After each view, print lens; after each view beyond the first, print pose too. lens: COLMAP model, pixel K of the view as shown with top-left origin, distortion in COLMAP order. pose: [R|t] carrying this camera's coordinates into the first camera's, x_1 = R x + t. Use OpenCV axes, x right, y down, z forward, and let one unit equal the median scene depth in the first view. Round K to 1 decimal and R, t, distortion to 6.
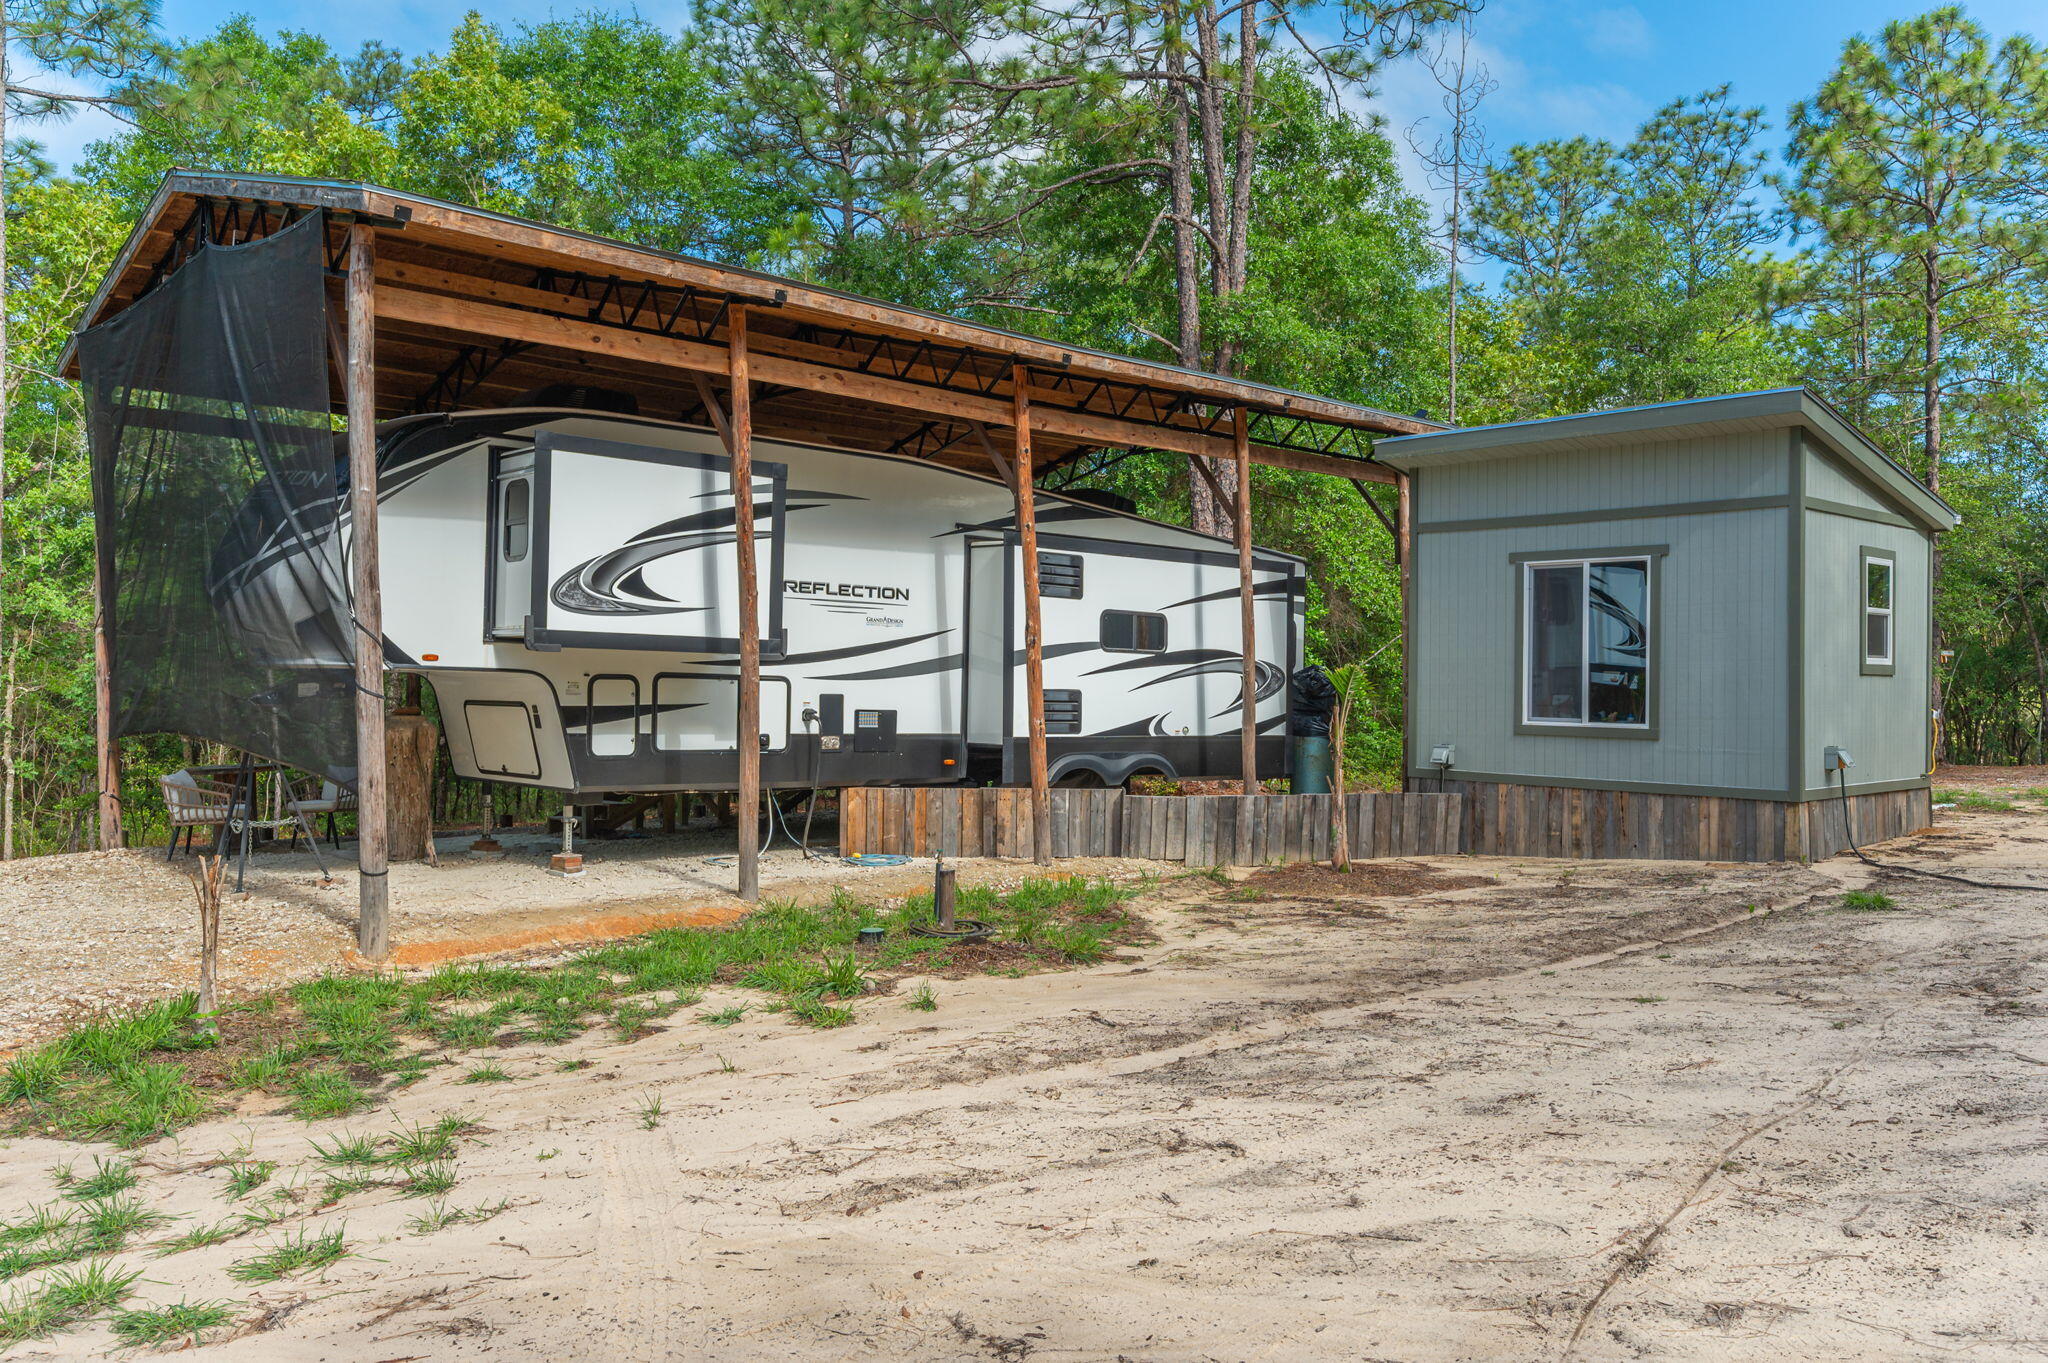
lens RADIAL K [[1561.2, 0, 1024.0], [0, 1561.2, 681.5], [0, 0, 1]] dist [-0.009934, -0.001269]
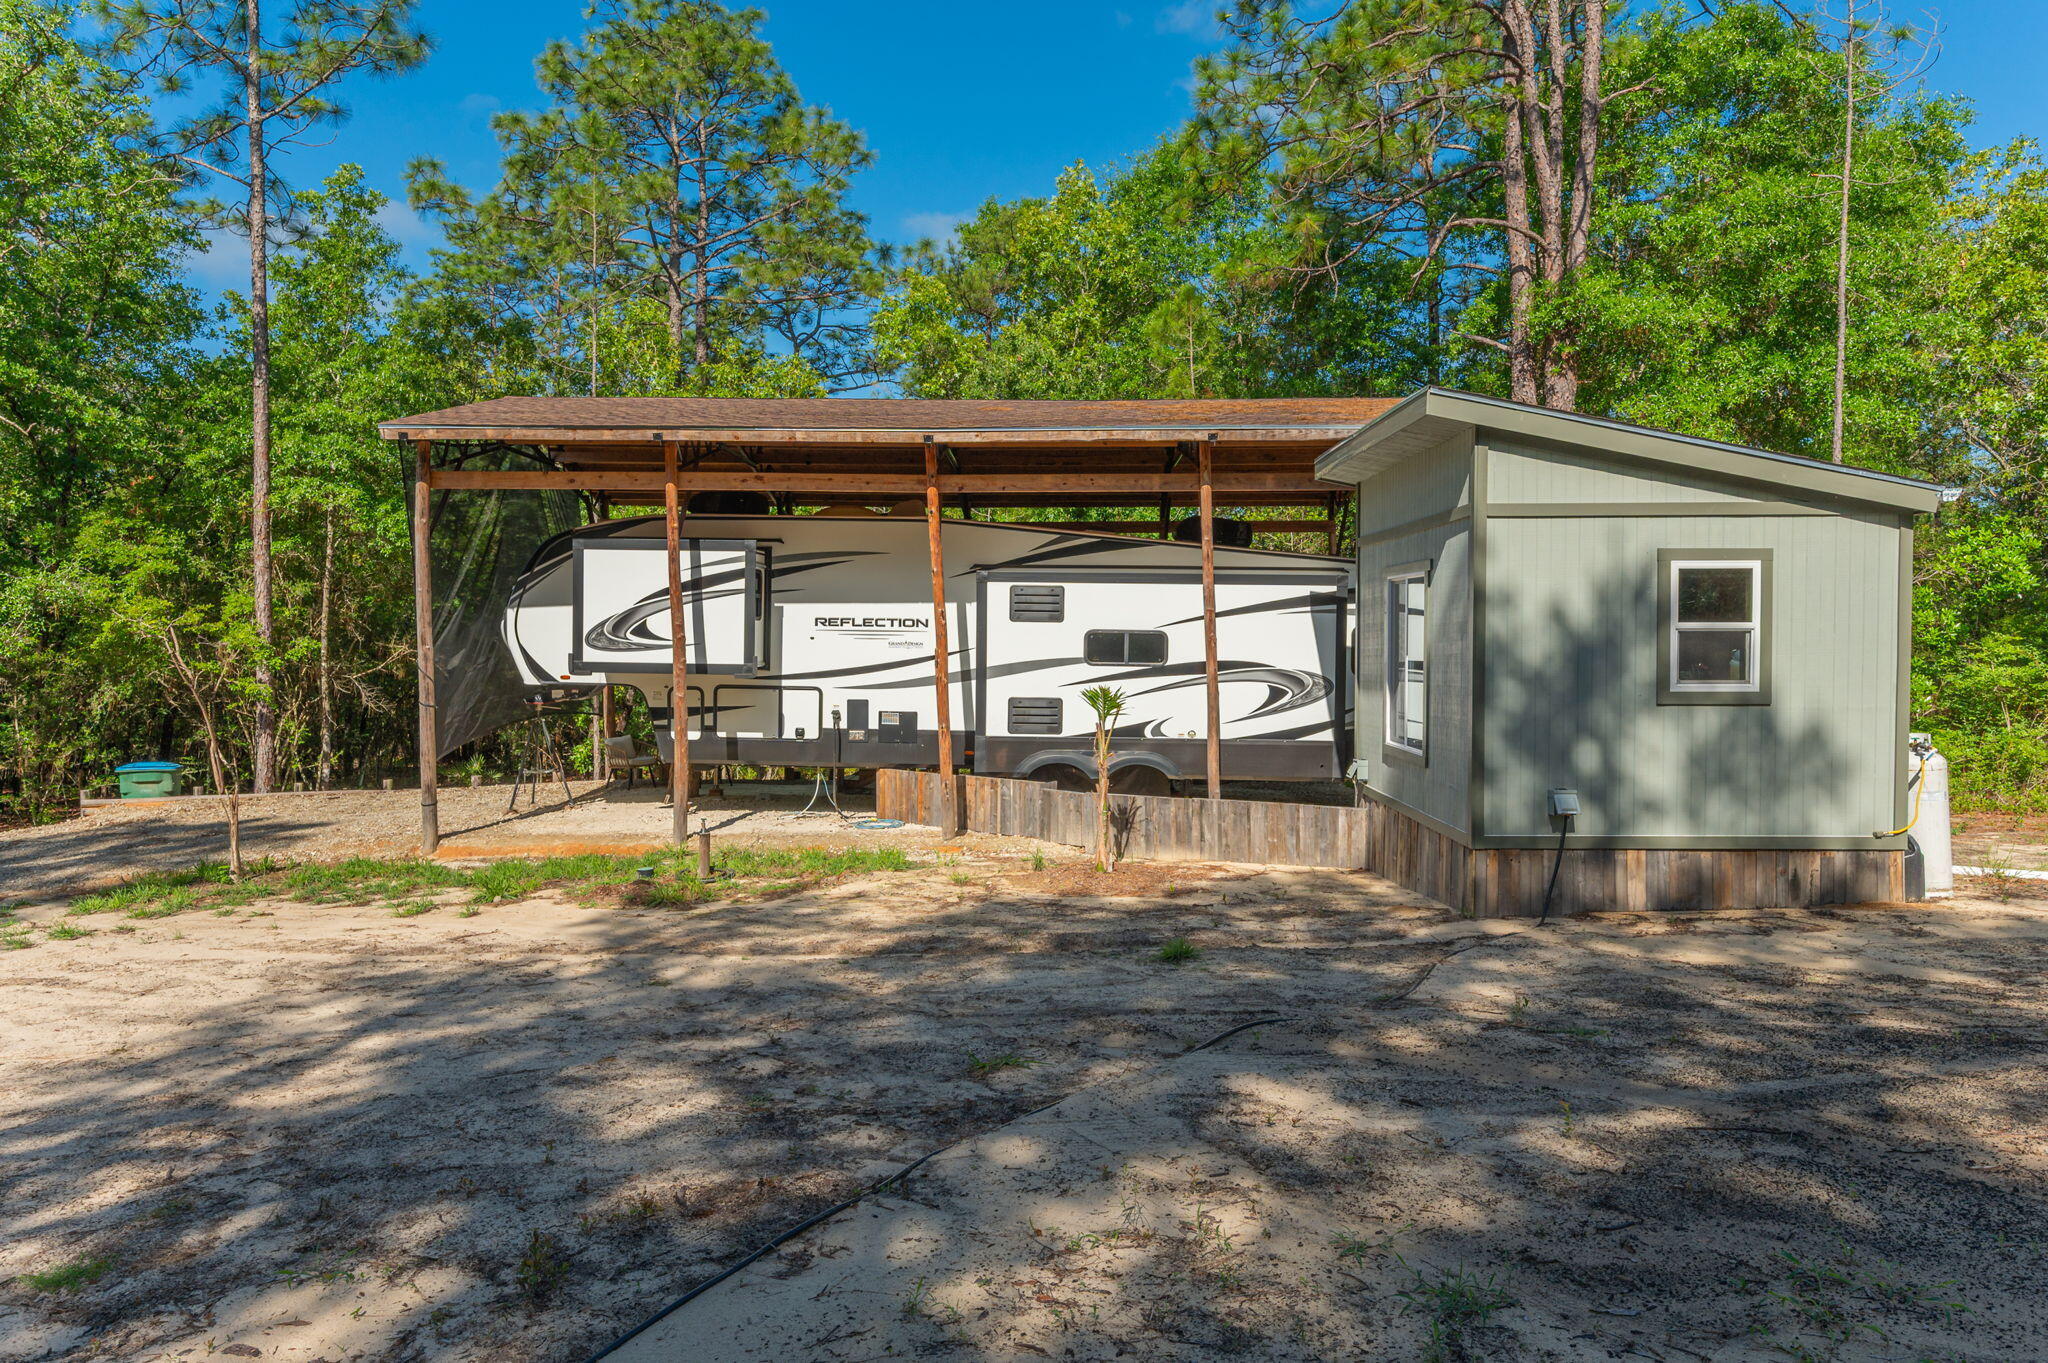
lens RADIAL K [[1338.7, 0, 1024.0], [0, 1338.7, 681.5], [0, 0, 1]] dist [-0.003080, -0.000222]
pose [[0.722967, 0.014307, -0.690735, 0.783801], [0.006234, 0.999610, 0.027229, -0.038206], [0.690855, -0.023991, 0.722595, 0.255083]]
